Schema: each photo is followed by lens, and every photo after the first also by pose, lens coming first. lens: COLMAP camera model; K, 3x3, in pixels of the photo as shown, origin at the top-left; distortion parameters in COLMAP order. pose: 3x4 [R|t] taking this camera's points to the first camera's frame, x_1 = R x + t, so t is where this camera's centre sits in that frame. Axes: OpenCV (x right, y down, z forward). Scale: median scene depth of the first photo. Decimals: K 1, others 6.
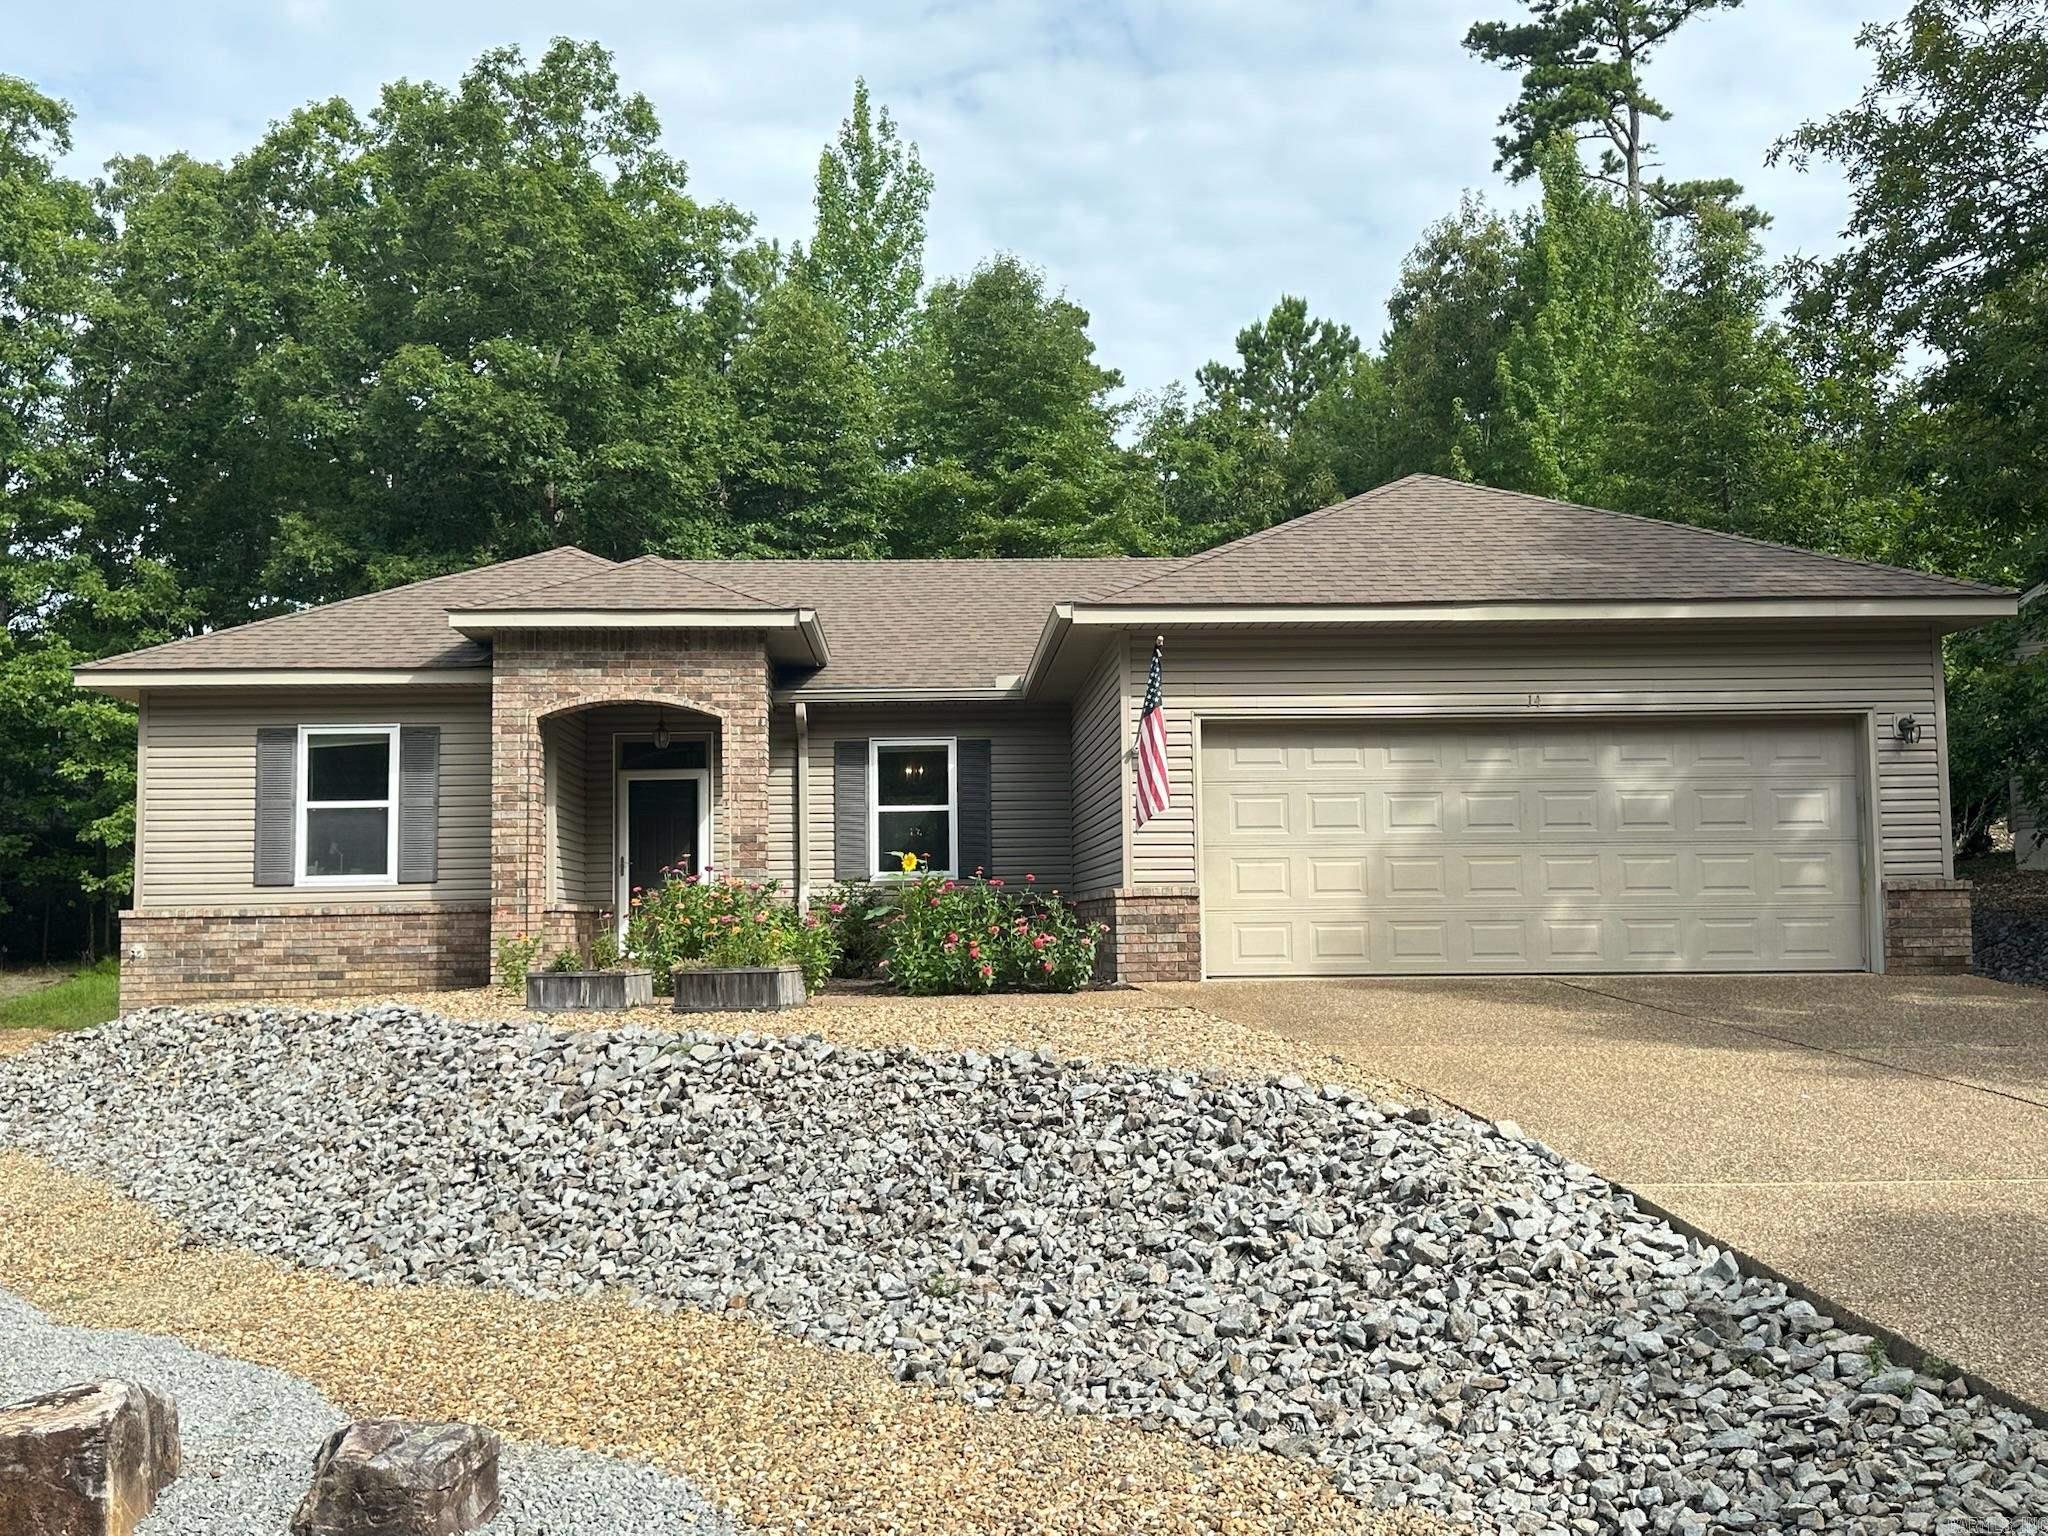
lens RADIAL K [[1990.9, 0, 1023.5], [0, 1990.9, 765.0], [0, 0, 1]] dist [0.048530, 0.000000]
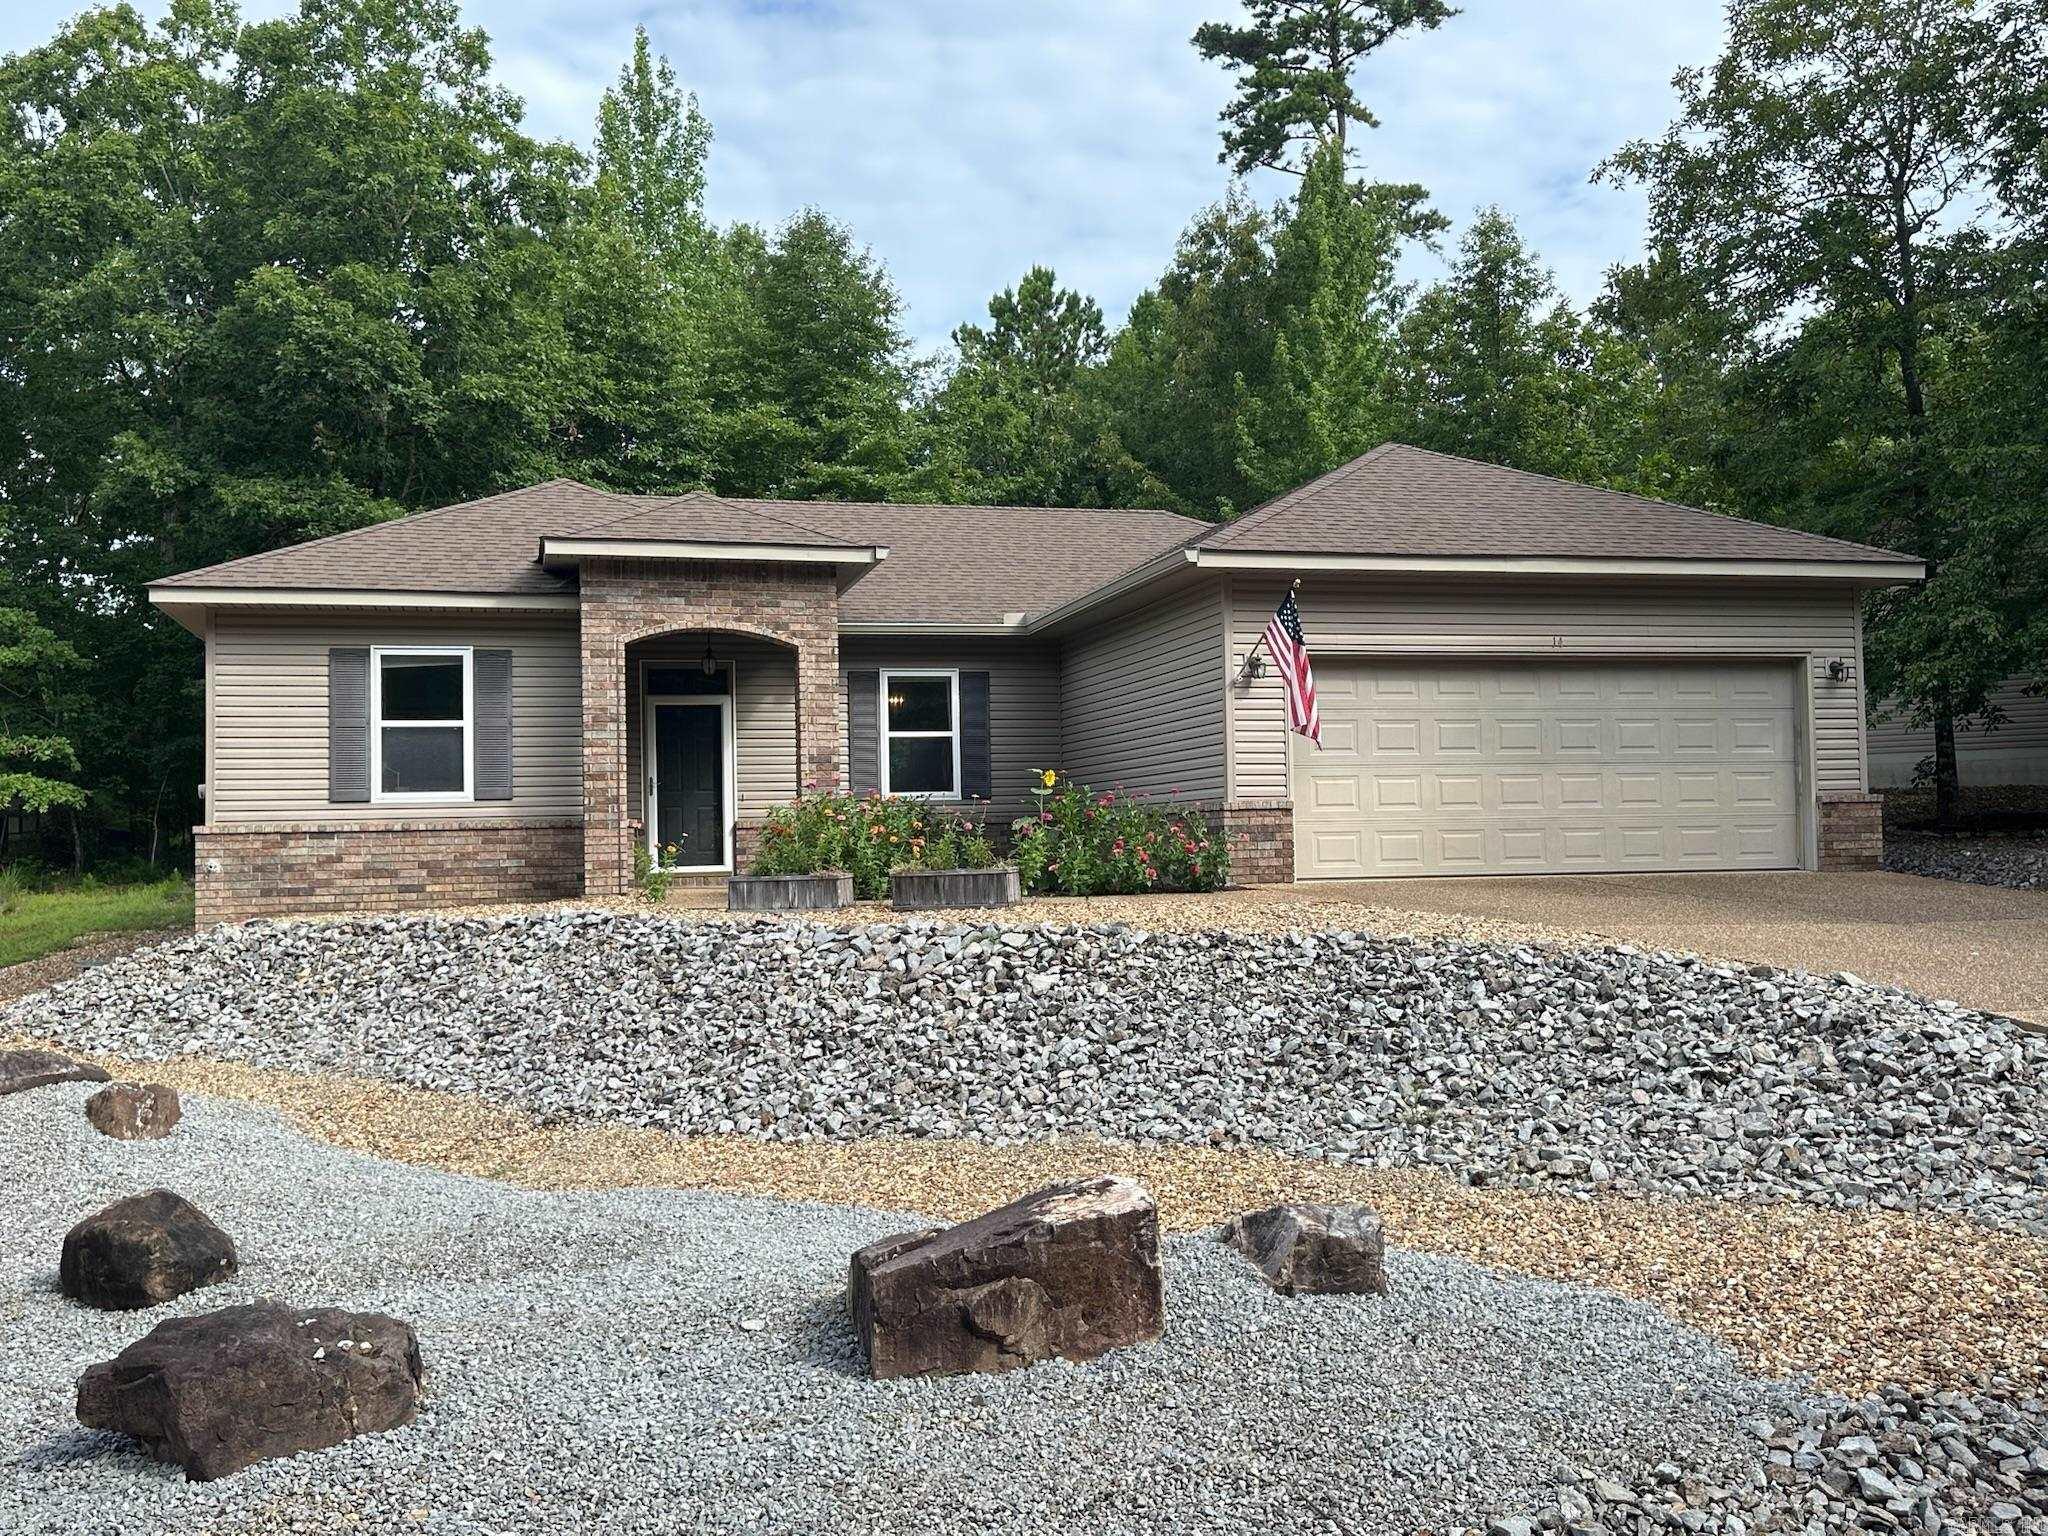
lens RADIAL K [[1899.2, 0, 1025.6], [0, 1899.2, 777.6], [0, 0, 1]] dist [0.058220, 0.000000]
pose [[0.977535, 0.002654, 0.210755, -0.222394], [-0.010526, 0.999288, 0.036240, 0.007803], [-0.210509, -0.037645, 0.976867, -0.027156]]
